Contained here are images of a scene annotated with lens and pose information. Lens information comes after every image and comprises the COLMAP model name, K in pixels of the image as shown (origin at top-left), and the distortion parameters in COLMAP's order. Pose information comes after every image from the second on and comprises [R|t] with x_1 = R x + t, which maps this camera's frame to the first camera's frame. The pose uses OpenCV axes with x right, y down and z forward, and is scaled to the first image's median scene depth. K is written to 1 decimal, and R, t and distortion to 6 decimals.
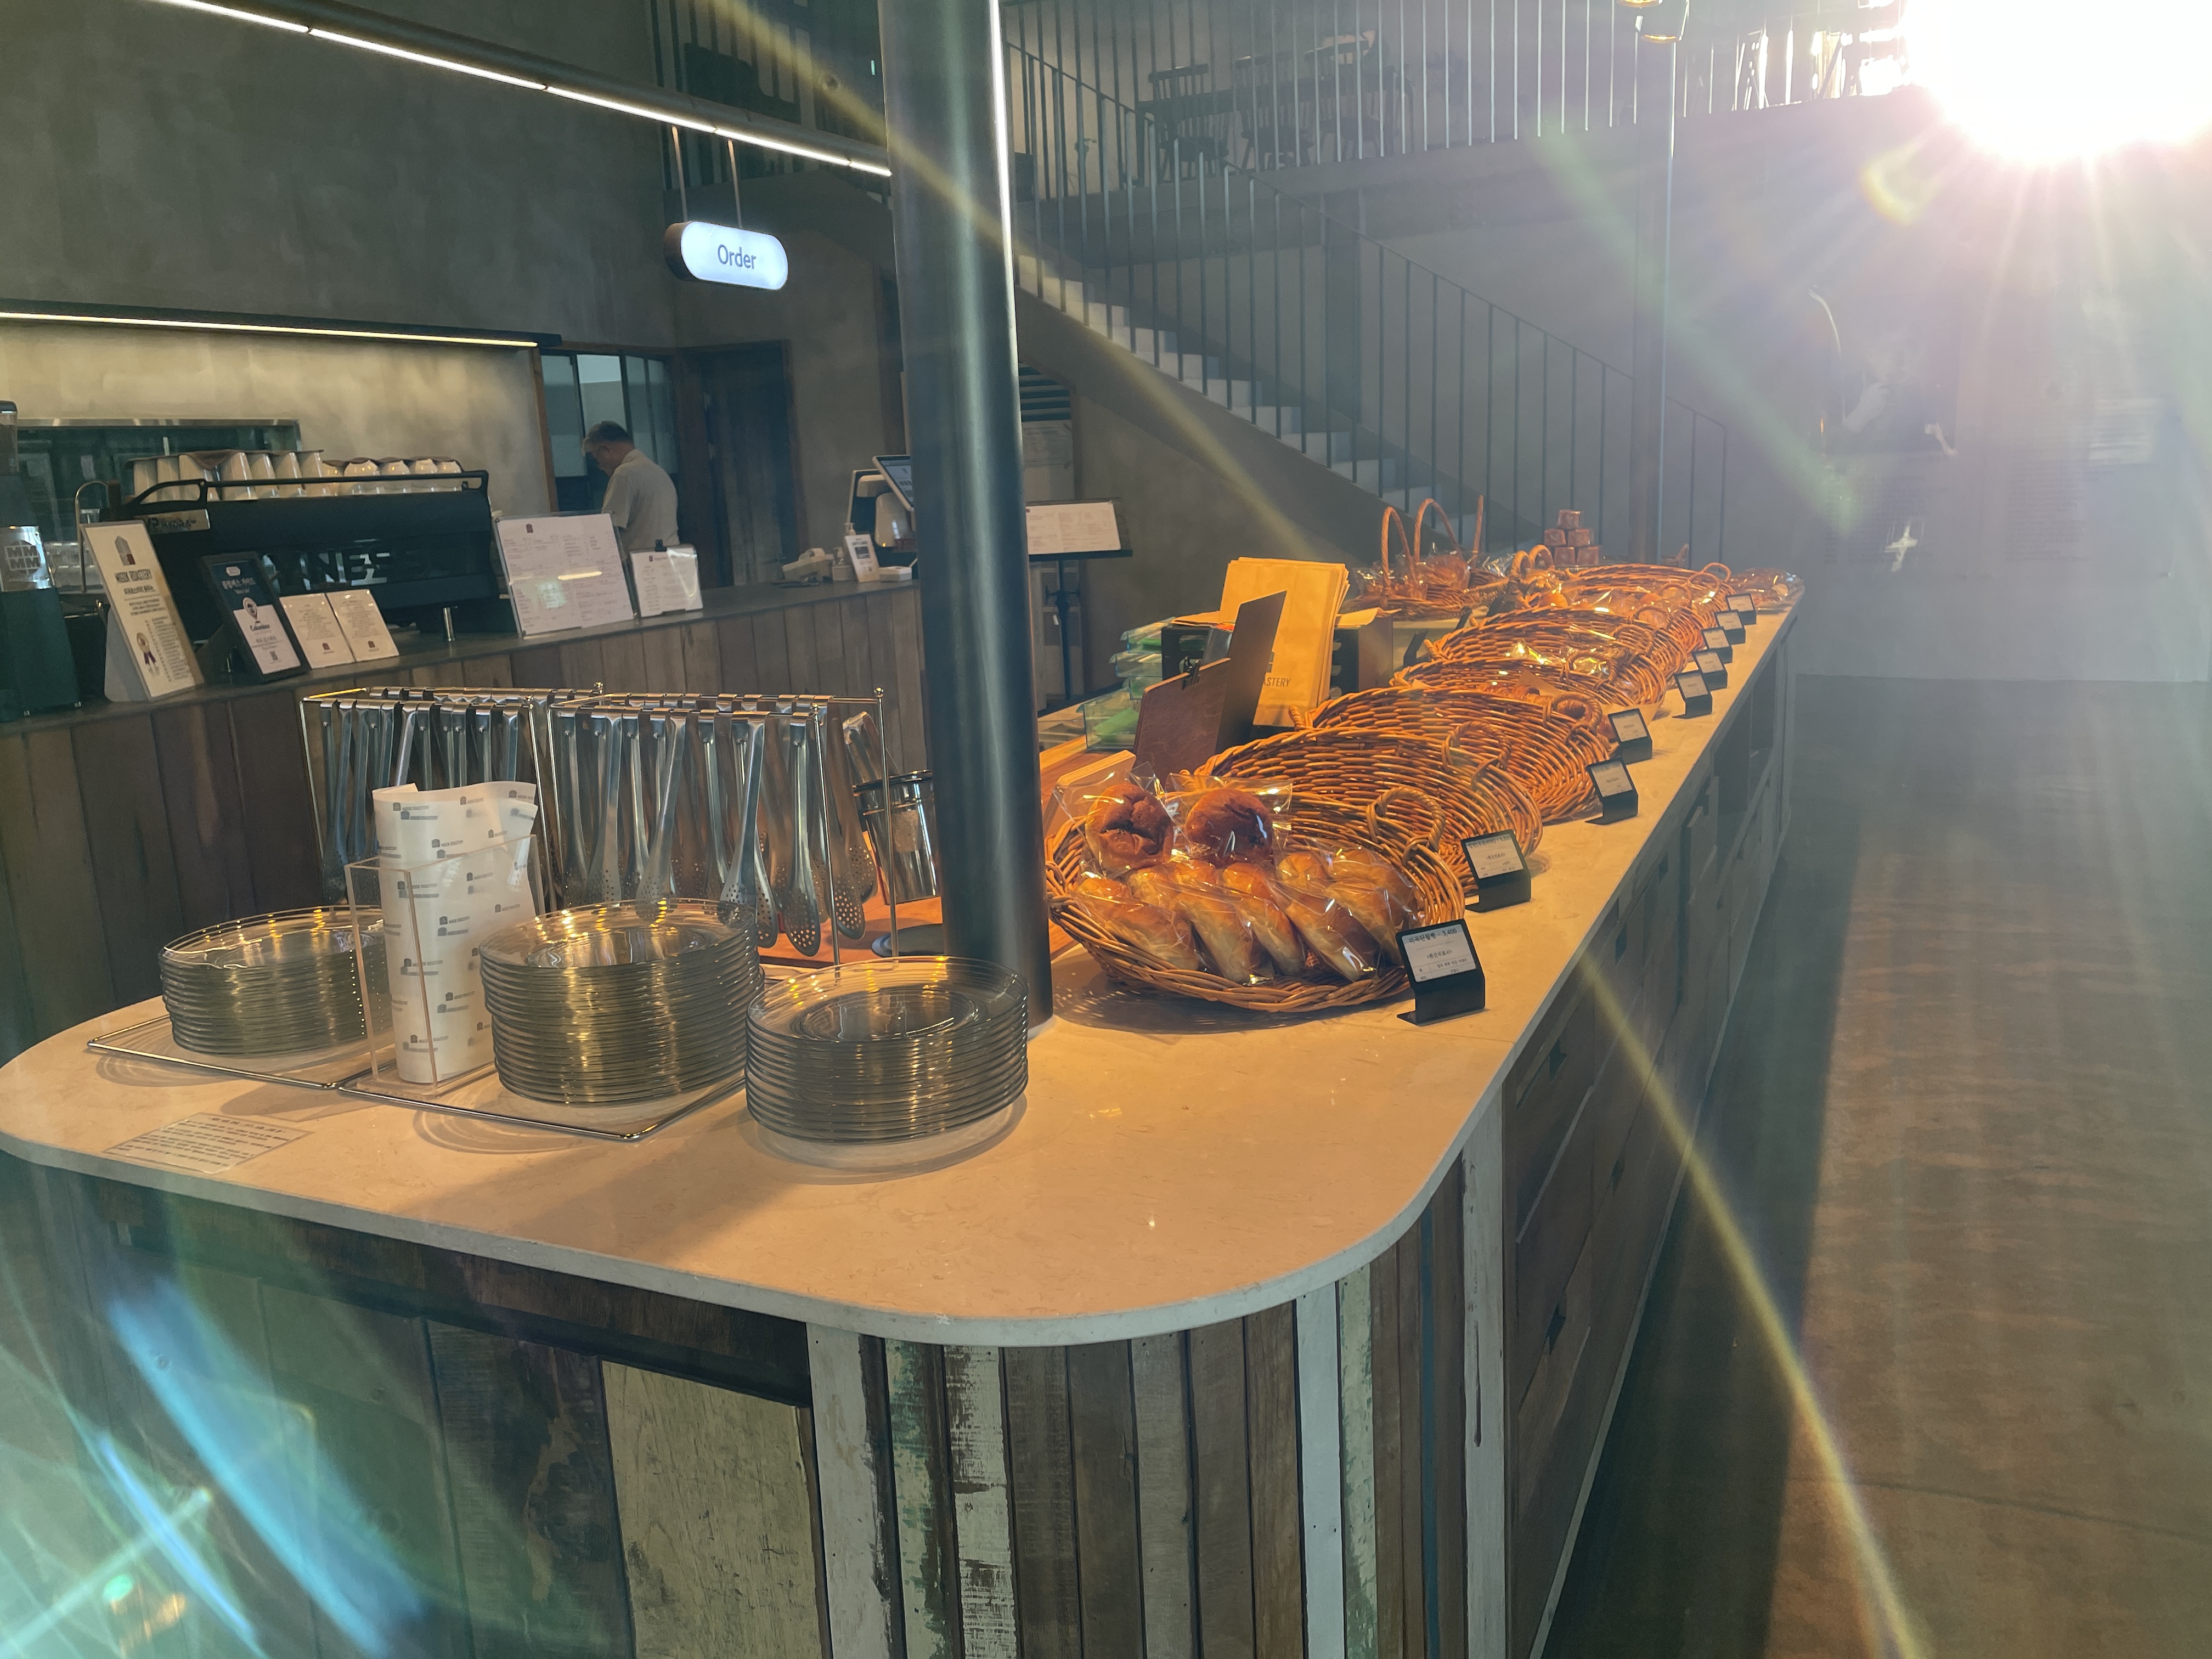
lens RADIAL K [[1675.6, 0, 1106.4], [0, 1675.6, 821.2], [0, 0, 1]] dist [-0.000937, -0.009738]
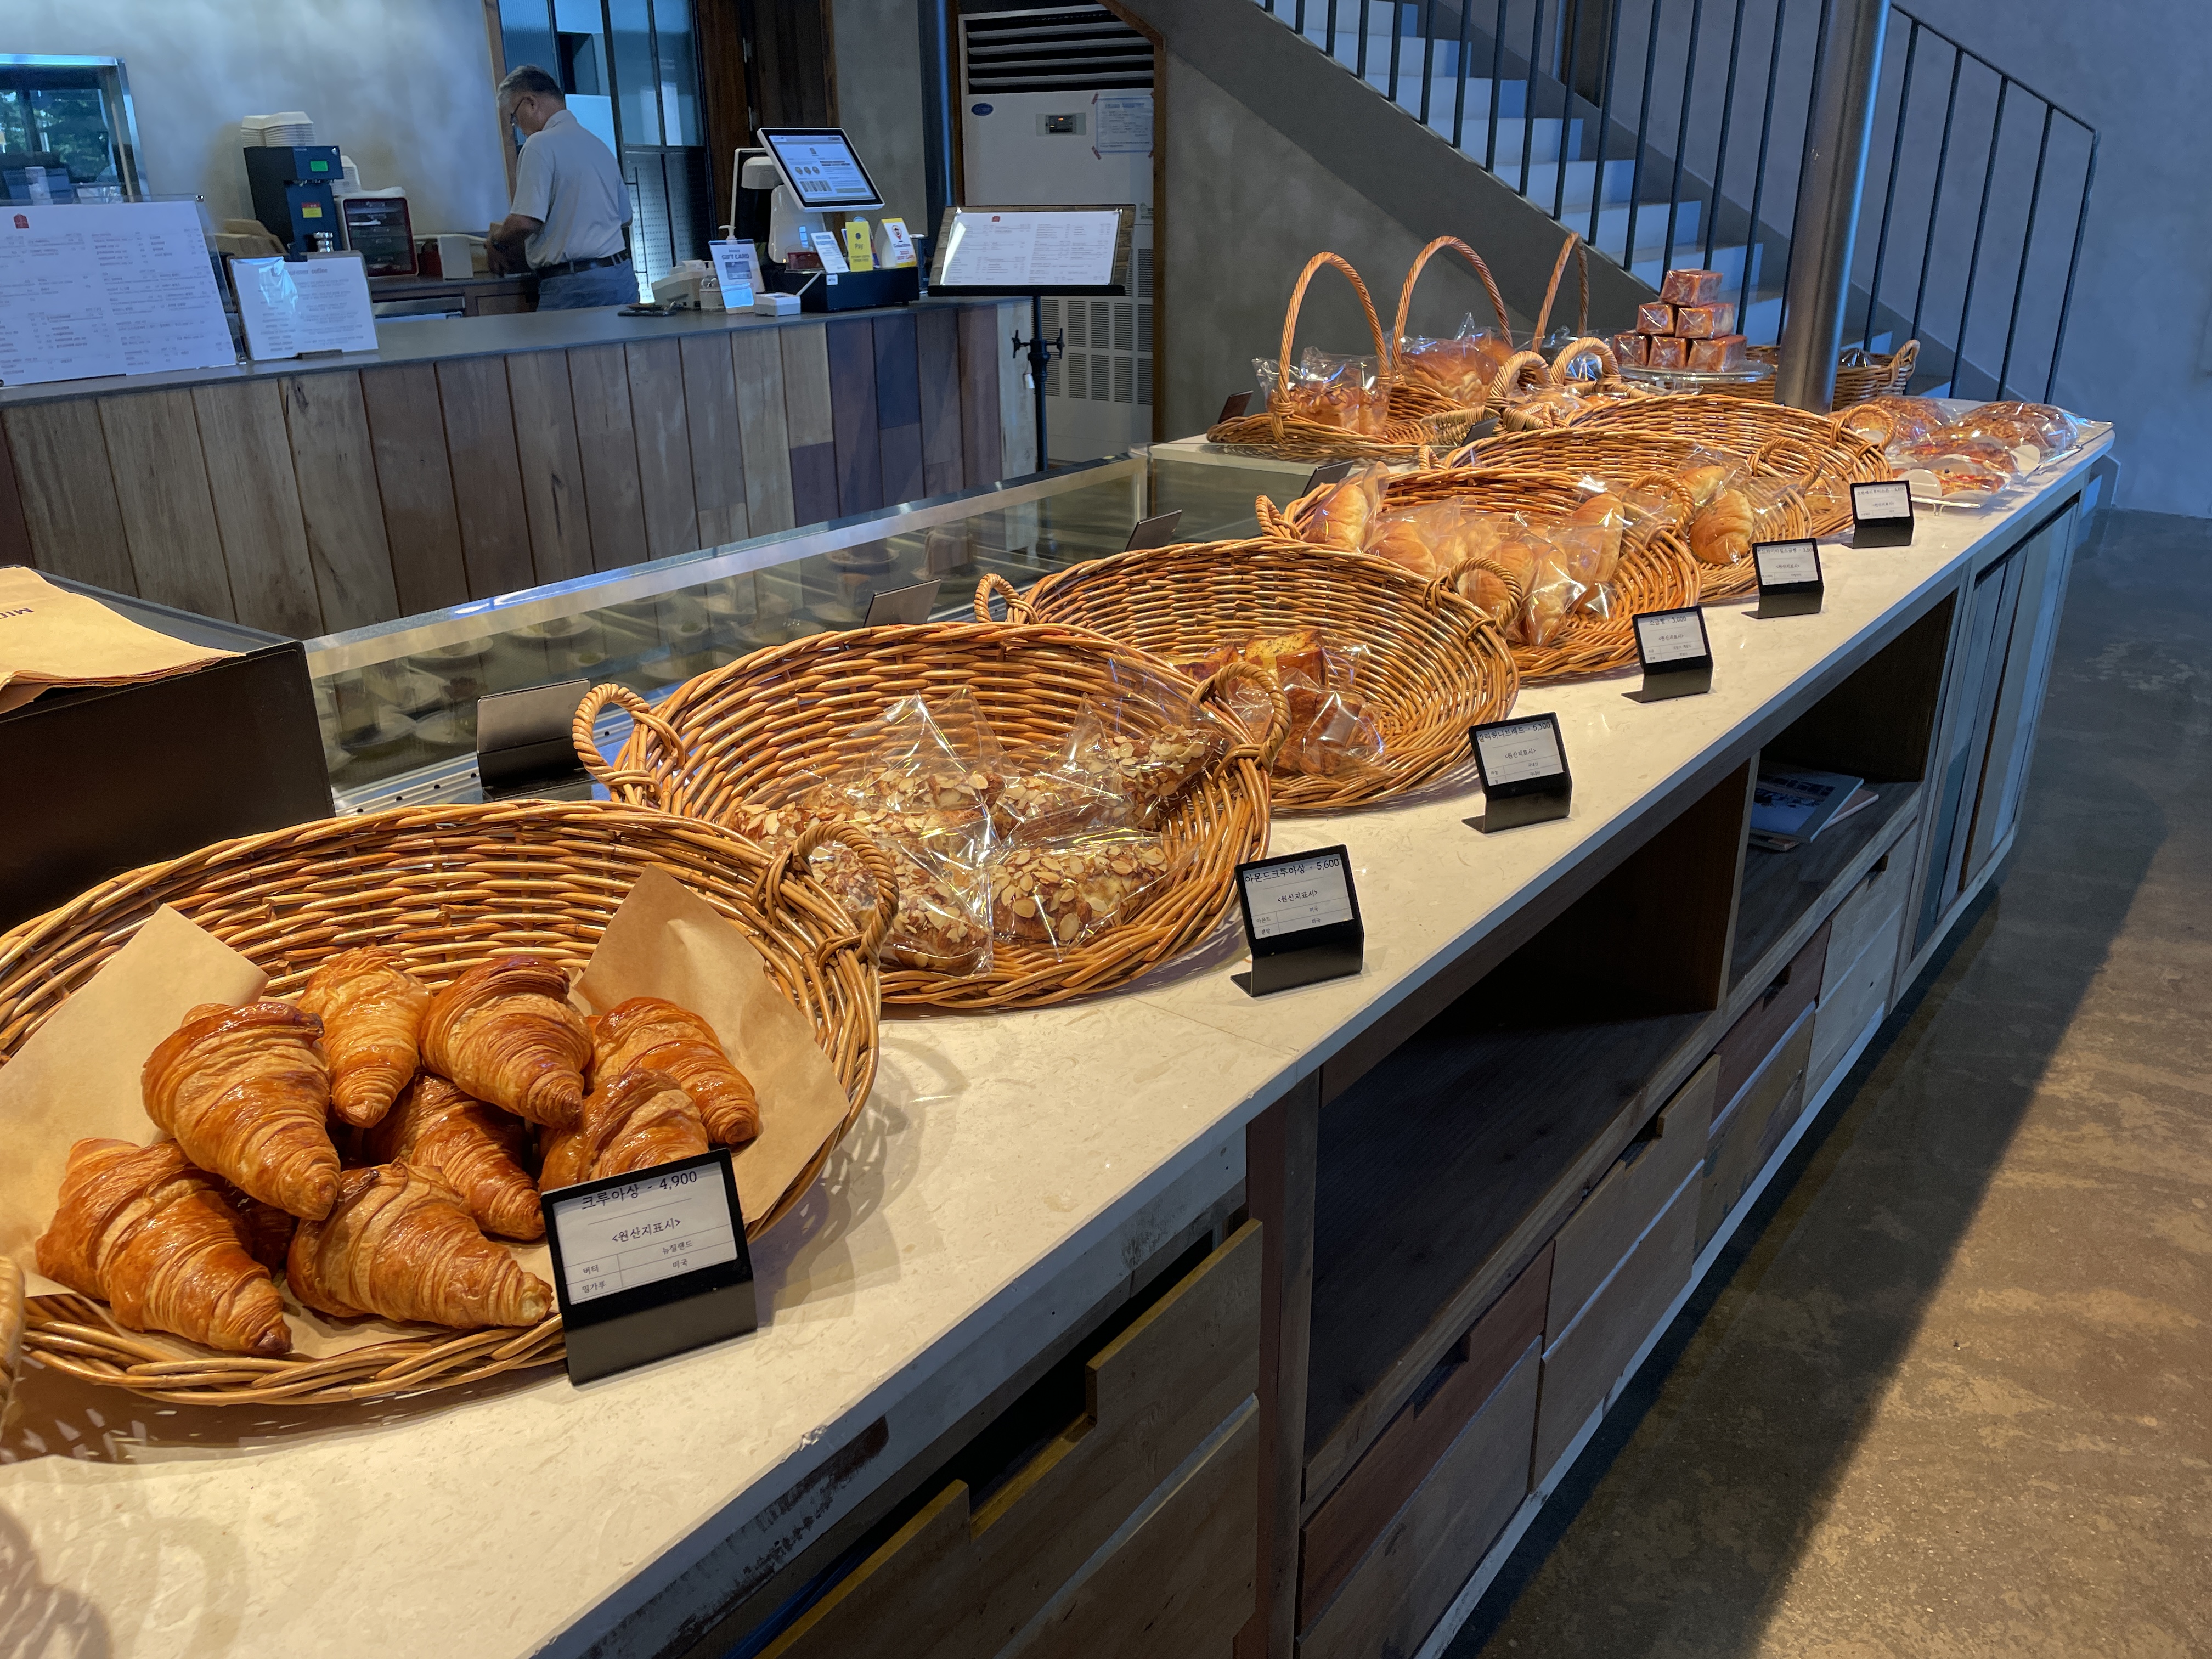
lens RADIAL K [[1675.6, 0, 1104.7], [0, 1675.6, 833.6], [0, 0, 1]] dist [-0.000937, -0.009738]
pose [[0.975095, 0.114837, -0.189744, 0.166305], [-0.079739, 0.979831, 0.183230, -0.066816], [0.206959, -0.163537, 0.964585, 0.297533]]
